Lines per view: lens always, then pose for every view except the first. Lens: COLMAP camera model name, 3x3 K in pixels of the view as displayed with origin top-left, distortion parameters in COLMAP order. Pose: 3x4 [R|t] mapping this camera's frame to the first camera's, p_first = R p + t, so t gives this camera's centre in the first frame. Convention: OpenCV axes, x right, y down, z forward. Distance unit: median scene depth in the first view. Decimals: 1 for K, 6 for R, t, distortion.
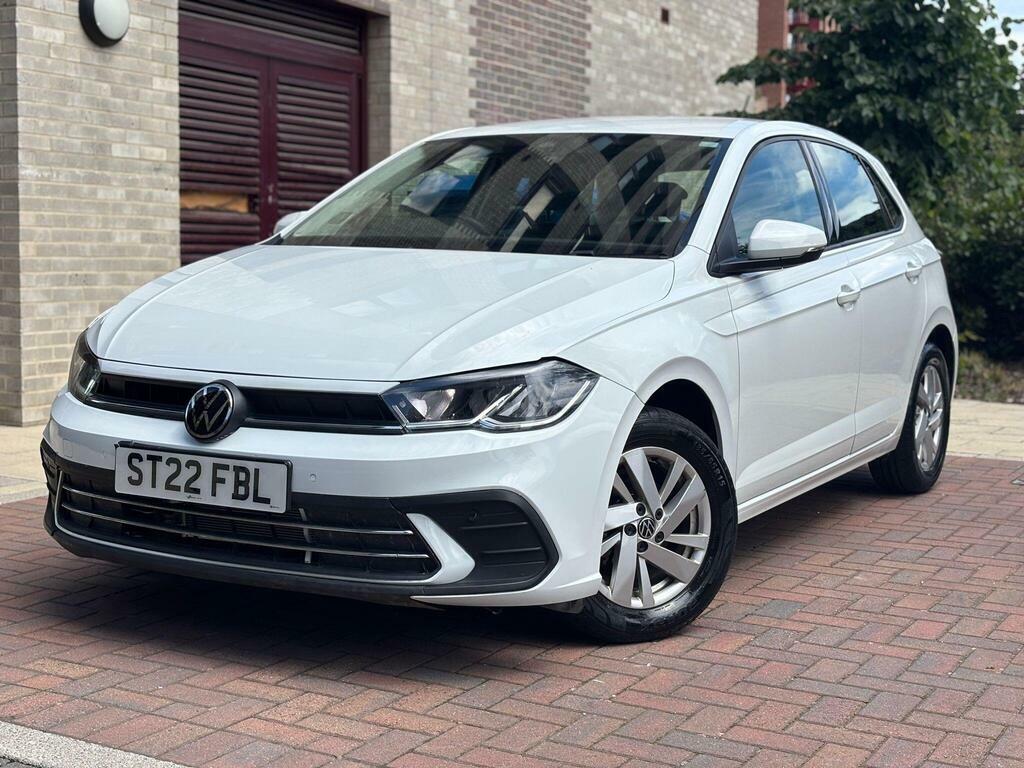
lens RADIAL K [[1444.2, 0, 493.7], [0, 1444.2, 382.7], [0, 0, 1]] dist [0.212245, -0.764041]
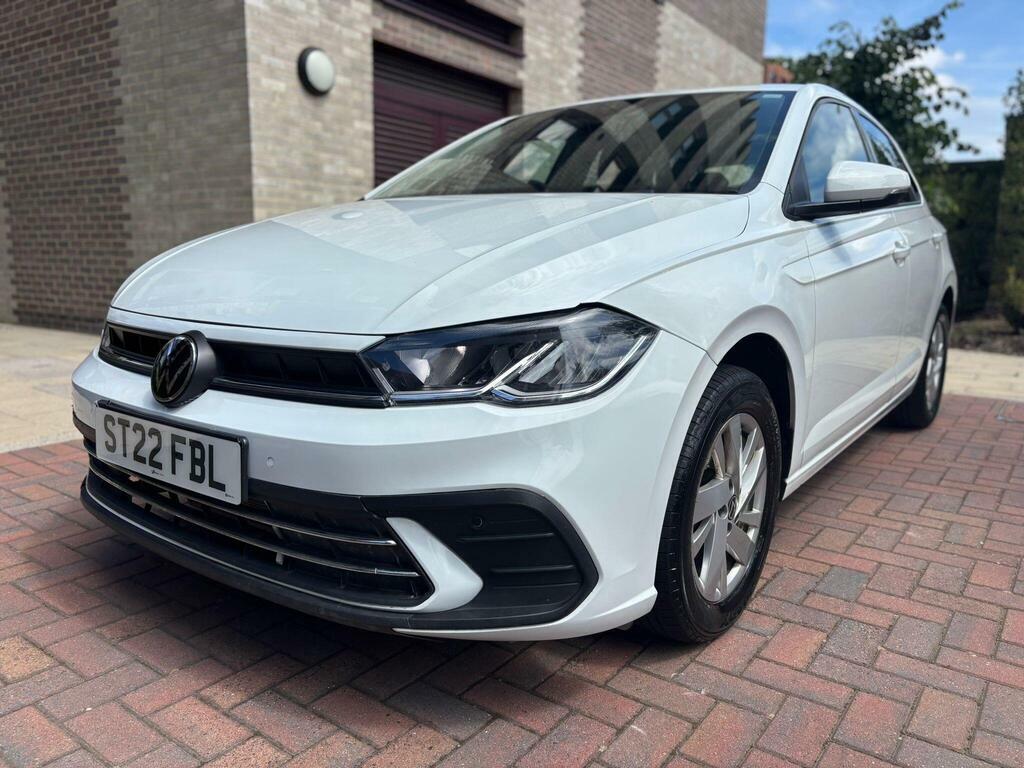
lens RADIAL K [[747.0, 0, 507.8], [0, 747.0, 386.0], [0, 0, 1]] dist [0.048865, -0.059555]
pose [[0.992435, 0.021689, -0.120843, 0.042702], [-0.012259, 0.996859, 0.078239, -0.004869], [0.122160, -0.076166, 0.989584, 0.546214]]
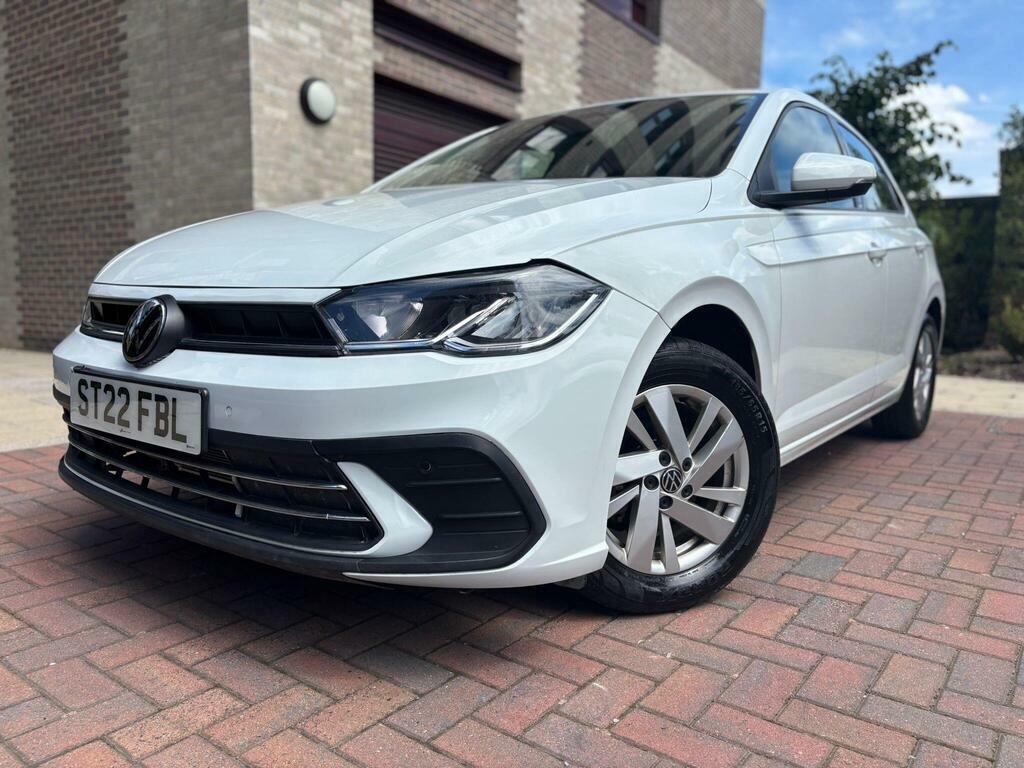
lens RADIAL K [[746.6, 0, 503.5], [0, 746.6, 386.9], [0, 0, 1]] dist [0.045715, -0.055937]
pose [[0.990875, 0.017980, -0.133578, 0.064072], [-0.014619, 0.999552, 0.026102, 0.034717], [0.133988, -0.023911, 0.990694, 0.541080]]
